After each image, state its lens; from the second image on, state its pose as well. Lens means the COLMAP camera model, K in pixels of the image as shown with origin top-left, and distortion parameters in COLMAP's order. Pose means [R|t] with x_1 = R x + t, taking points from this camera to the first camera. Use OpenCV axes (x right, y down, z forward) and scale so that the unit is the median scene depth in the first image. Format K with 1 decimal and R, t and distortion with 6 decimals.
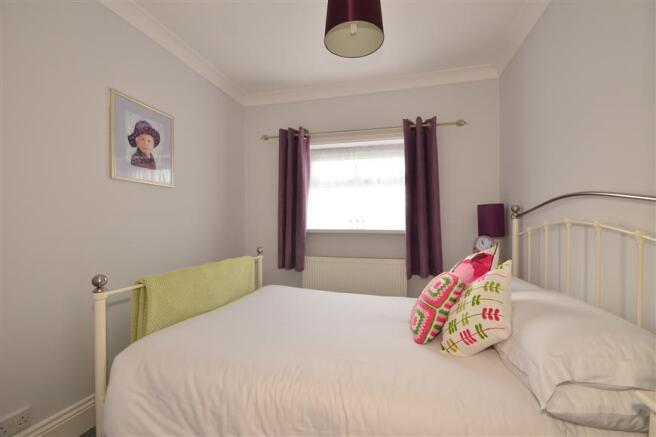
lens RADIAL K [[303.0, 0, 328.7], [0, 303.0, 219.8], [0, 0, 1]] dist [0.000086, 0.000001]
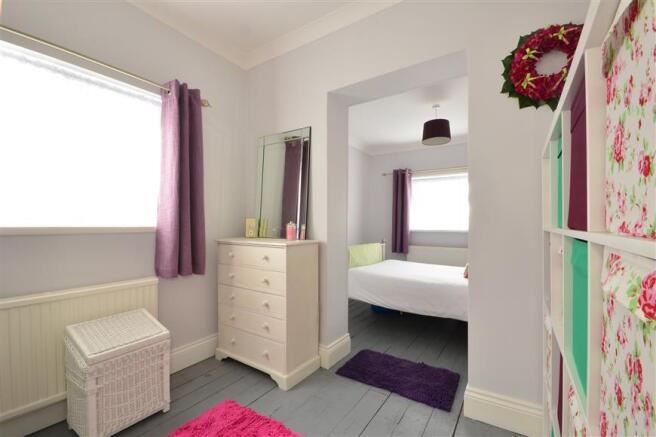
lens RADIAL K [[287.2, 0, 325.7], [0, 287.2, 219.5], [0, 0, 1]] dist [0.000470, -0.002212]
pose [[0.946451, 0.006916, -0.322774, -0.001261], [-0.008496, 0.999958, -0.003487, -0.013231], [0.322737, 0.006043, 0.946470, -0.632517]]
